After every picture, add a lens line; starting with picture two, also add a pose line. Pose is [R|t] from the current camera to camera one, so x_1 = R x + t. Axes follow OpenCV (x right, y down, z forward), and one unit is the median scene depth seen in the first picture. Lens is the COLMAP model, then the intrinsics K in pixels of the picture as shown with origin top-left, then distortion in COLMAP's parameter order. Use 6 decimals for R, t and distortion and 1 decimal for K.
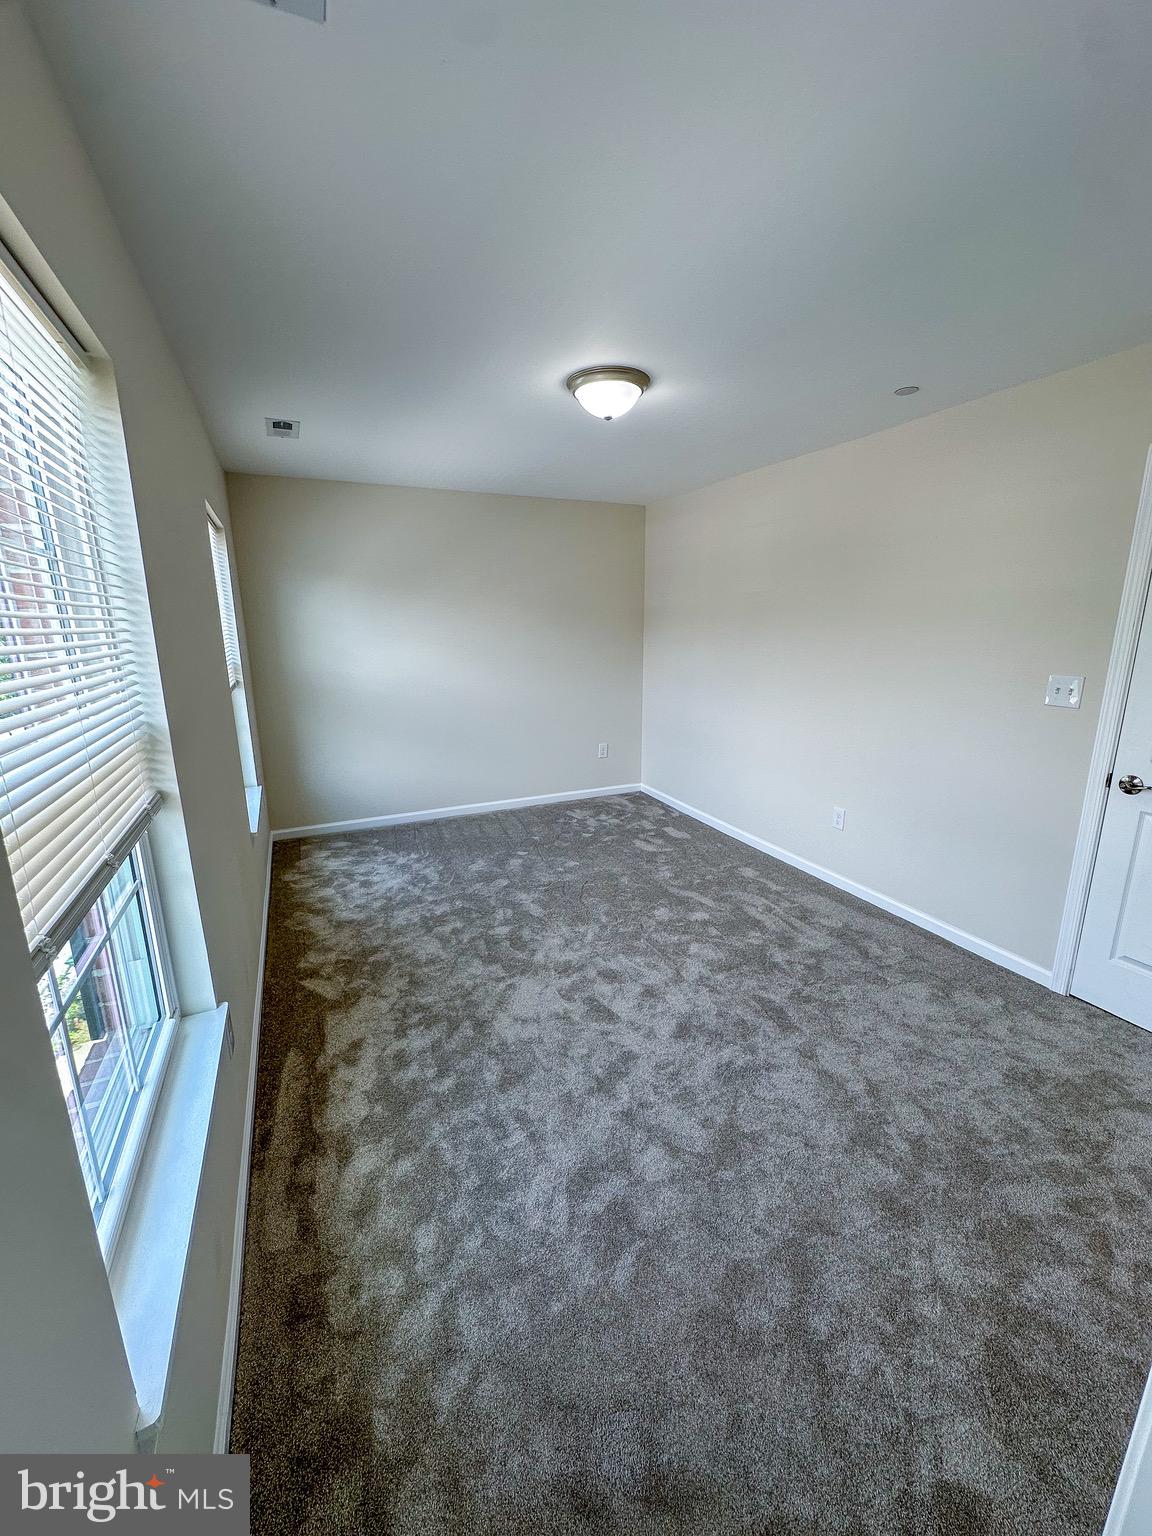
lens RADIAL K [[612.2, 0, 567.0], [0, 612.2, 776.2], [0, 0, 1]] dist [-0.004422, 0.001014]
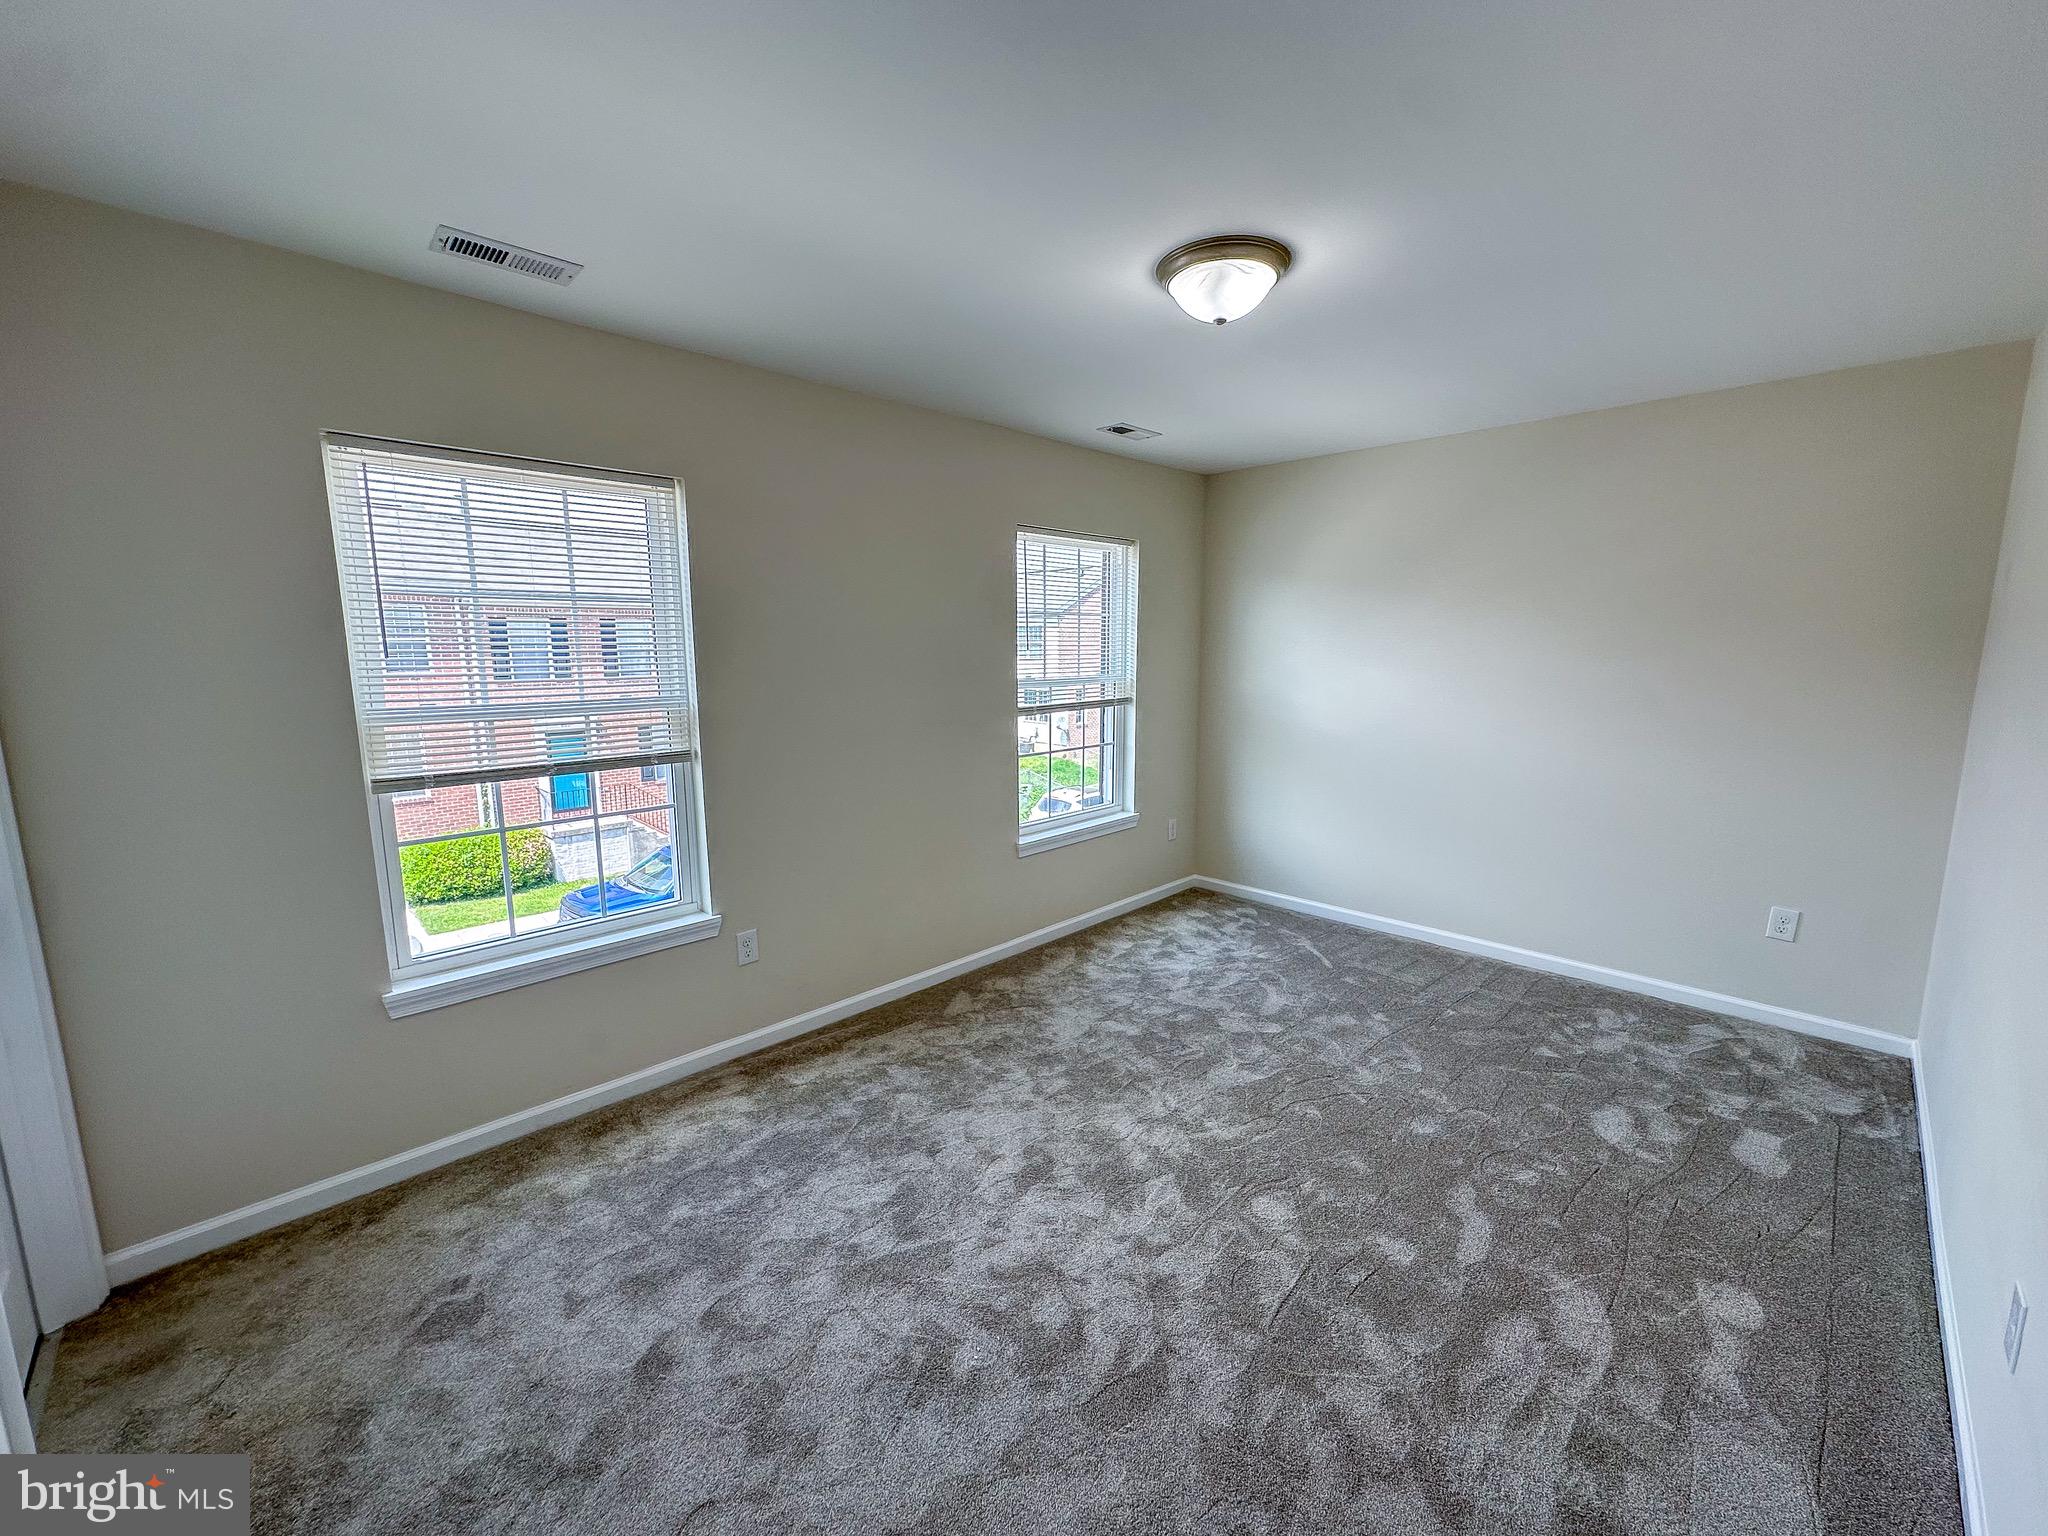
lens RADIAL K [[816.3, 0, 1012.6], [0, 816.3, 757.6], [0, 0, 1]] dist [-0.004422, 0.001014]
pose [[0.356771, 0.136989, -0.924093, 0.536059], [-0.234069, 0.970745, 0.053536, -0.083051], [0.904393, 0.197202, 0.378398, 0.360360]]
